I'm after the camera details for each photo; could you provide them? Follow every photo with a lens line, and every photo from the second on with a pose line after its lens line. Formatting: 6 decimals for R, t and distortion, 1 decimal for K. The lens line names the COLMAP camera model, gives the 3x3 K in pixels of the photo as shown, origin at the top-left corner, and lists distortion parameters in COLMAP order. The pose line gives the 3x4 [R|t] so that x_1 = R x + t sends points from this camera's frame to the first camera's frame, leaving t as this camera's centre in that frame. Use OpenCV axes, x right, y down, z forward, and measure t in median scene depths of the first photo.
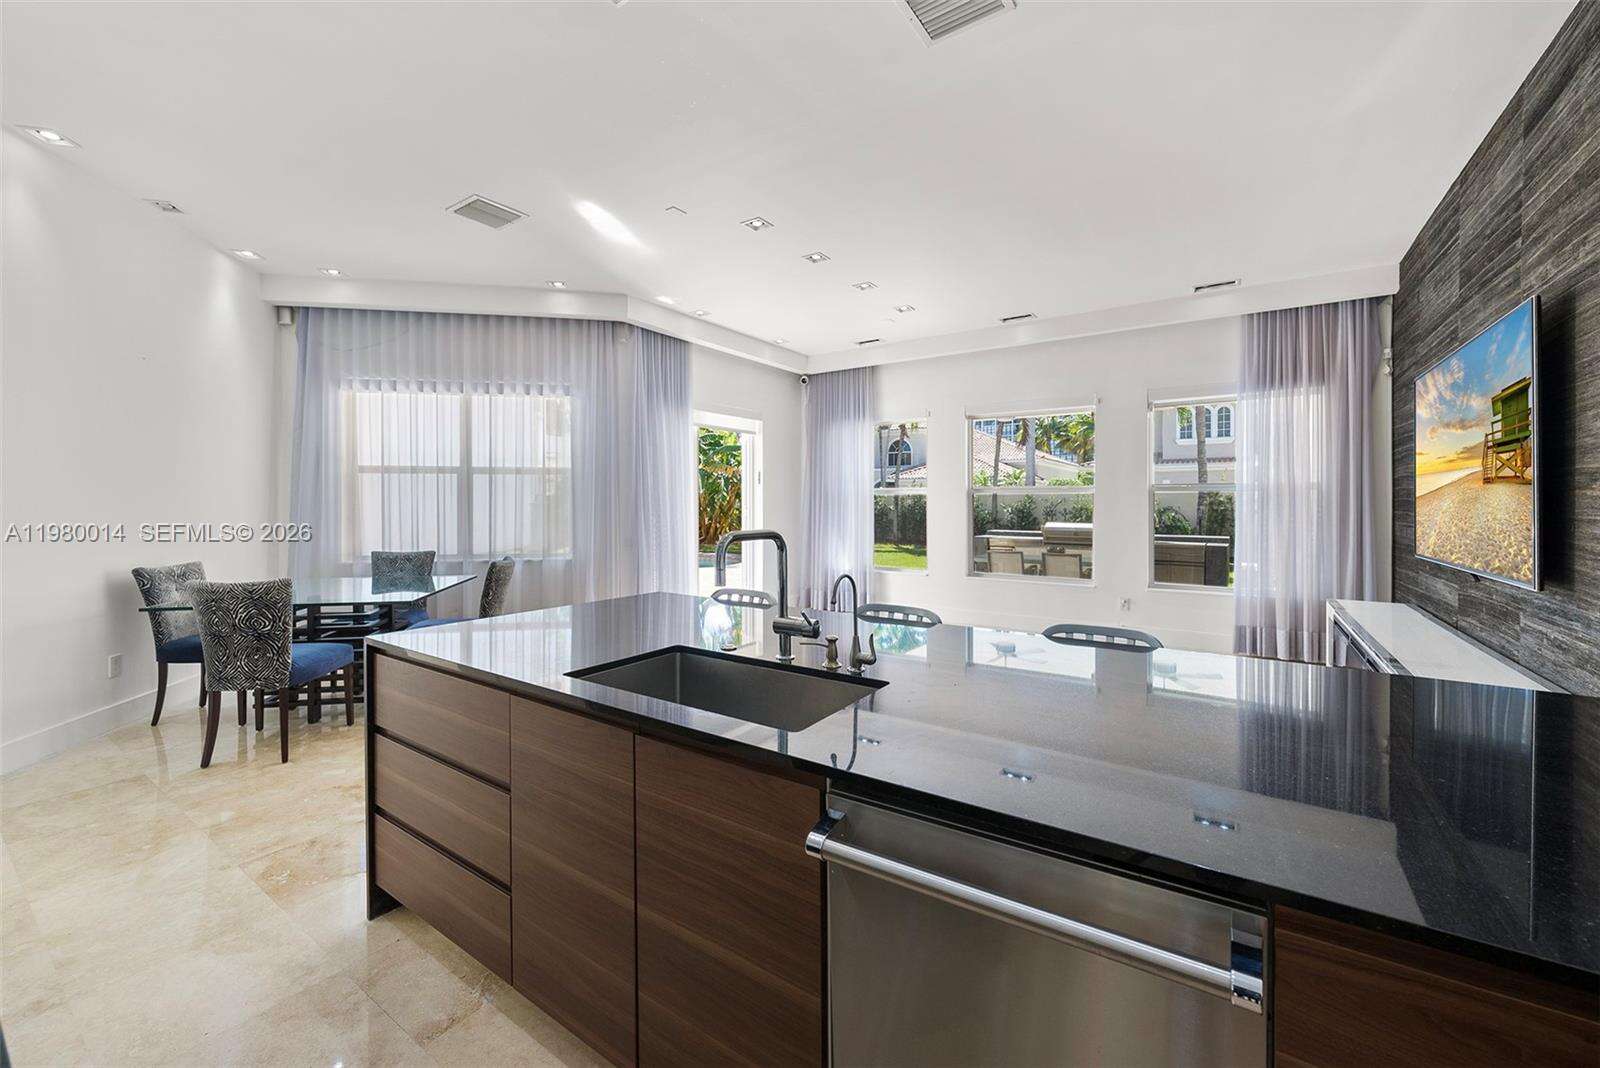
lens RADIAL K [[636.7, 0, 788.0], [0, 636.7, 504.5], [0, 0, 1]] dist [-0.000639, -0.000267]
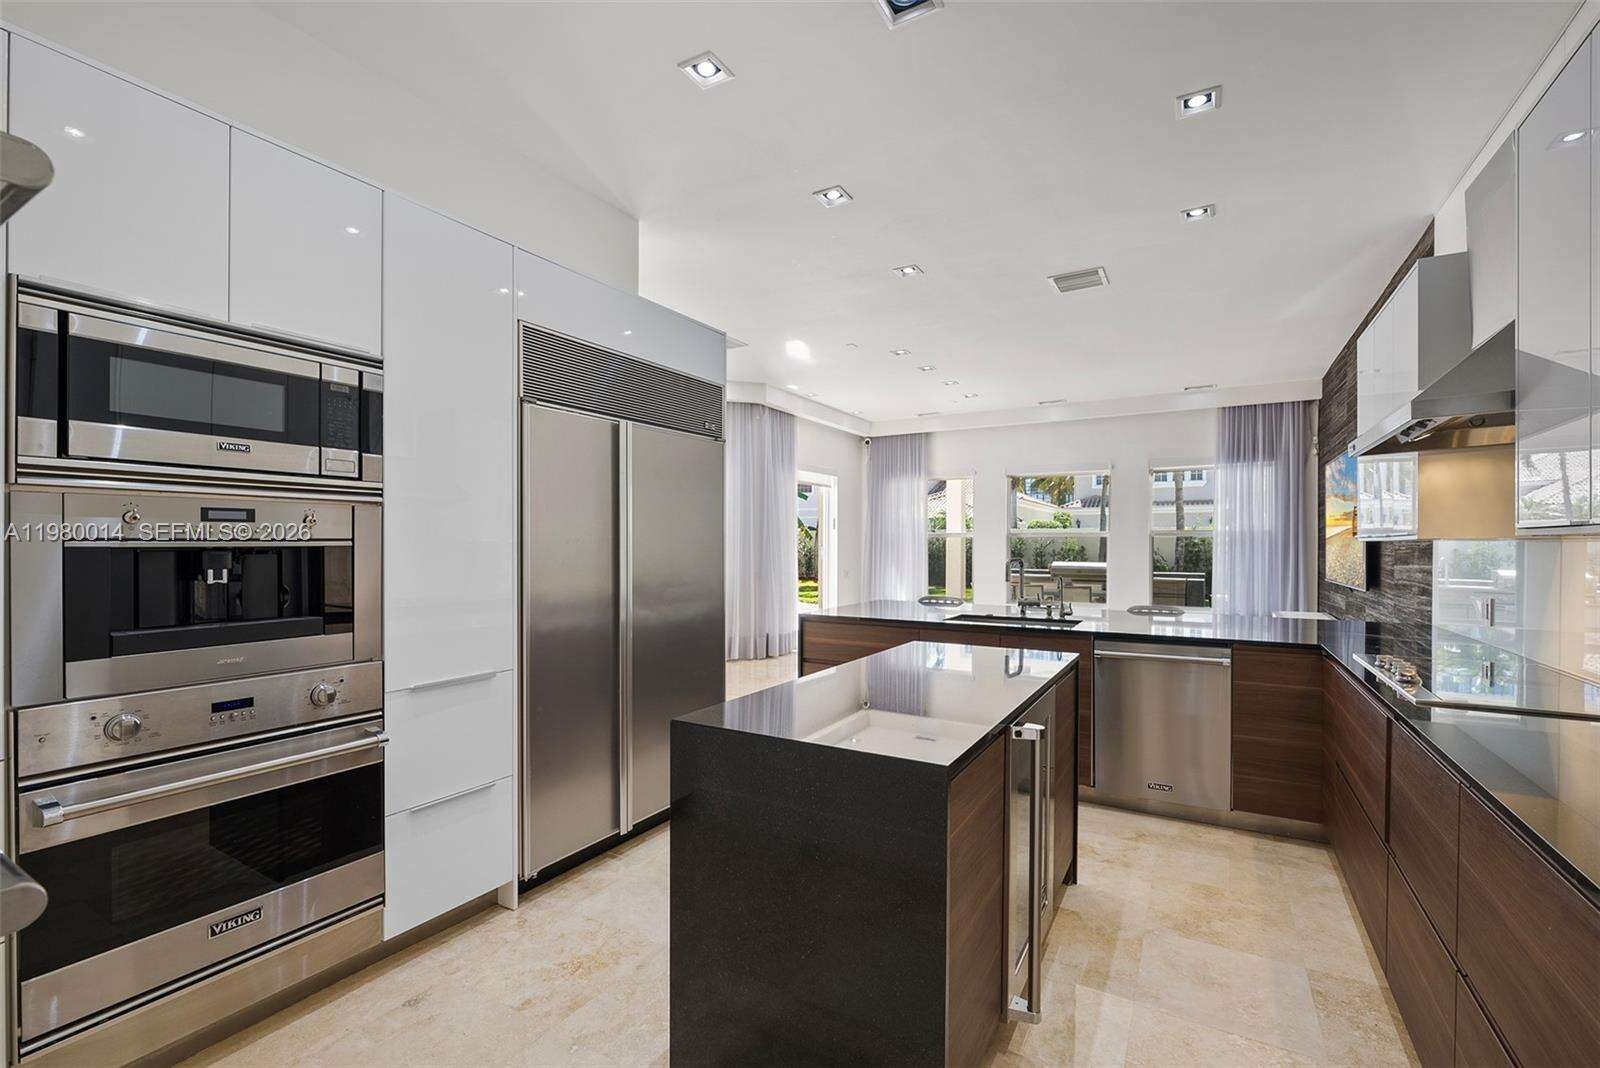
lens RADIAL K [[688.9, 0, 808.8], [0, 688.9, 546.9], [0, 0, 1]] dist [0.013228, 0.000210]
pose [[0.996102, -0.000983, 0.088203, -0.282414], [0.000866, 0.999999, 0.001361, -0.001010], [-0.088204, -0.001279, 0.996102, -0.389741]]
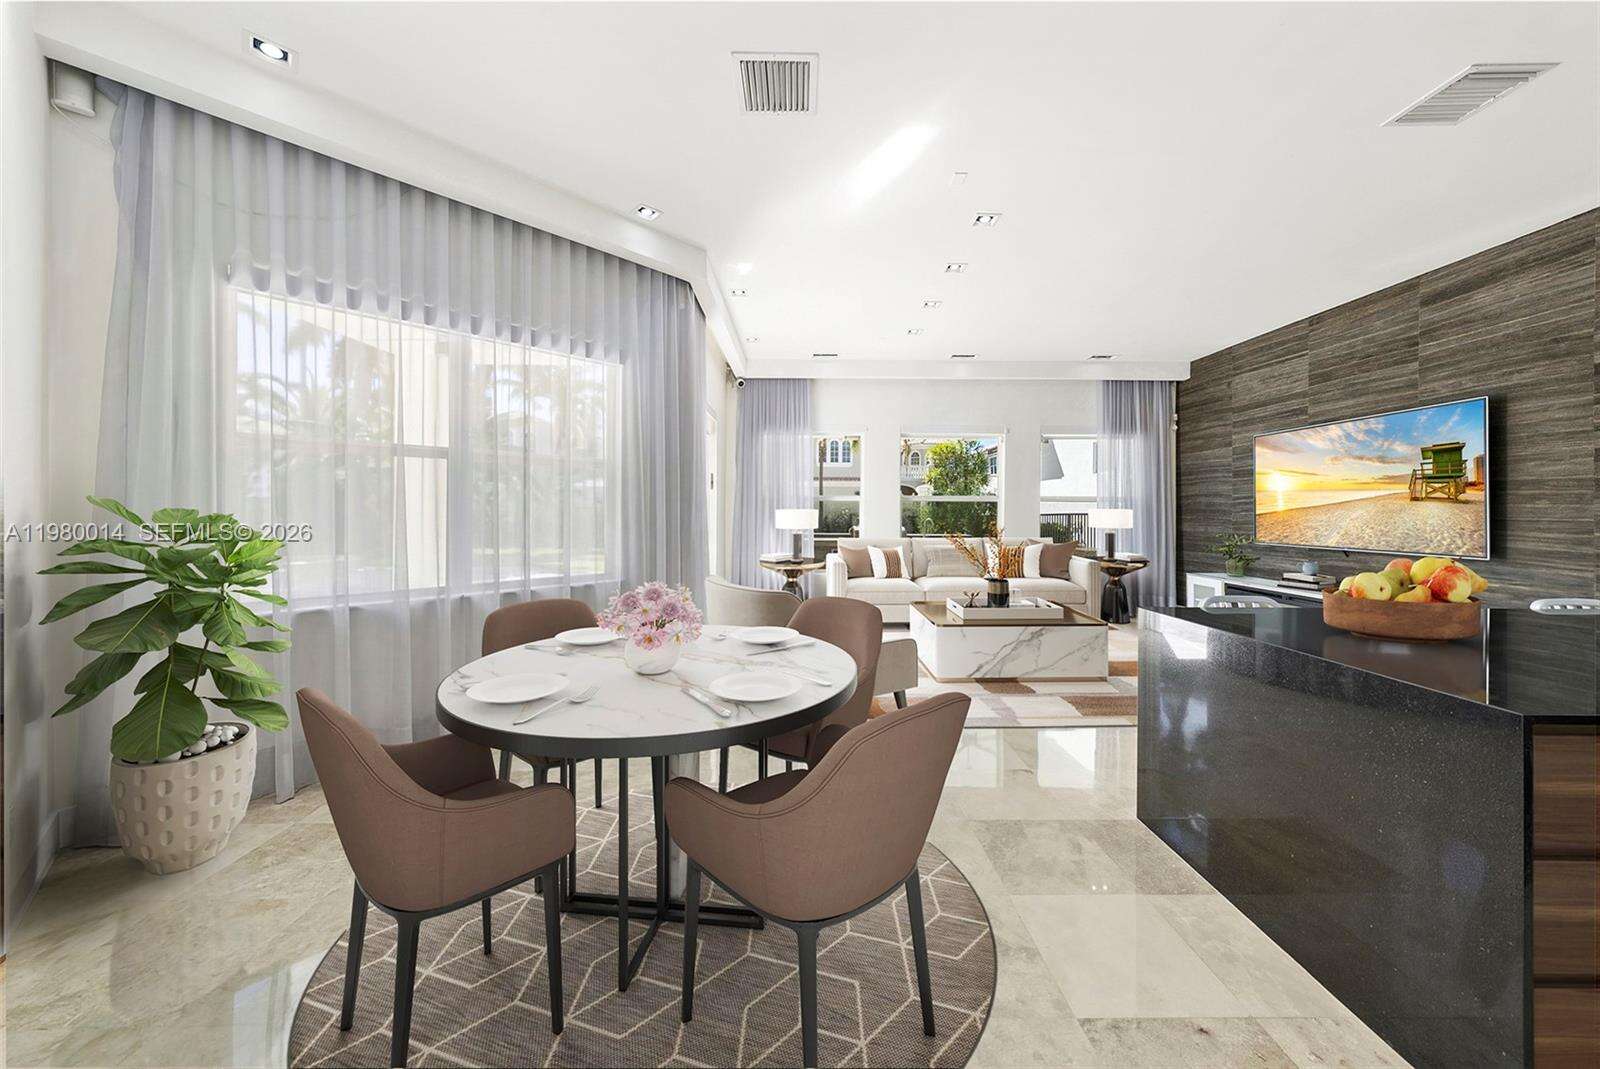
lens RADIAL K [[556.9, 0, 799.7], [0, 556.9, 511.5], [0, 0, 1]] dist [-0.005823, 0.002701]
pose [[0.812913, -0.002737, 0.582379, -0.559398], [0.002831, 0.999996, 0.000748, -0.002197], [-0.582378, 0.001041, 0.812917, 0.359307]]
